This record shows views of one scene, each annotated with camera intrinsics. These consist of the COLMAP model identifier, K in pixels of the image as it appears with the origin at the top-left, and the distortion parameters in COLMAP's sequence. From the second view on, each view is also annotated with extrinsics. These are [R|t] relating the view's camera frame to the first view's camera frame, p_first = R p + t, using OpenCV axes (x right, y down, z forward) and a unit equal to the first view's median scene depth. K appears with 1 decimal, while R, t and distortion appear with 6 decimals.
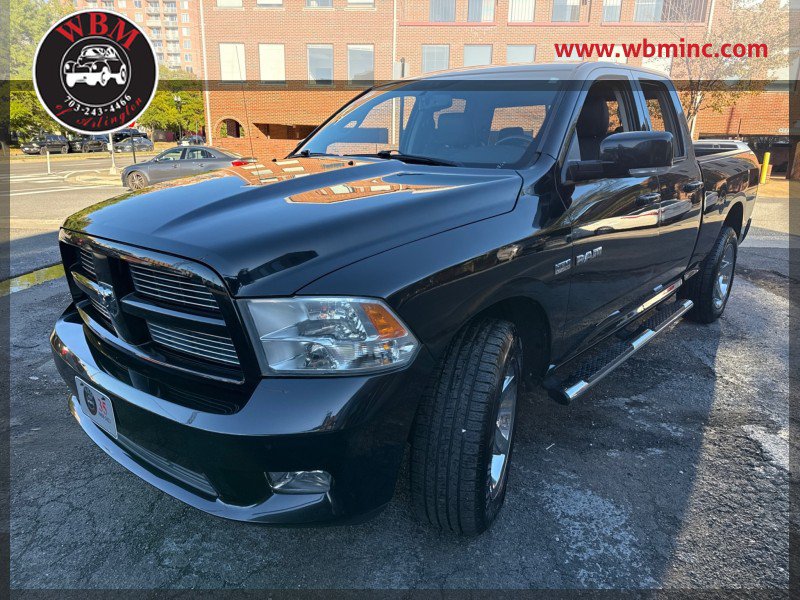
lens RADIAL K [[577.5, 0, 402.0], [0, 577.5, 304.1], [0, 0, 1]] dist [-0.002224, -0.001691]
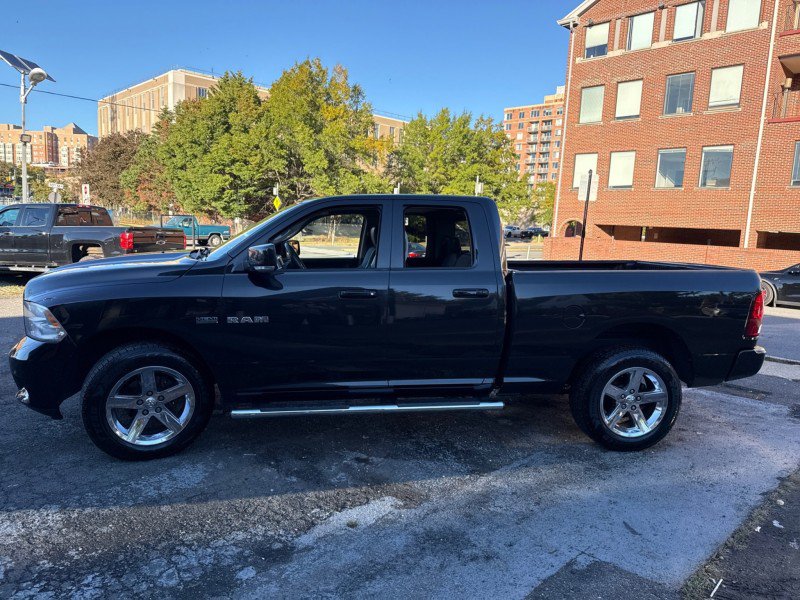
lens RADIAL K [[577.5, 0, 396.9], [0, 577.5, 307.0], [0, 0, 1]] dist [-0.002224, -0.001691]
pose [[0.740130, 0.107145, -0.663873, 0.196681], [-0.210351, 0.974571, -0.077224, -0.009733], [0.638718, 0.196802, 0.743847, 0.014839]]
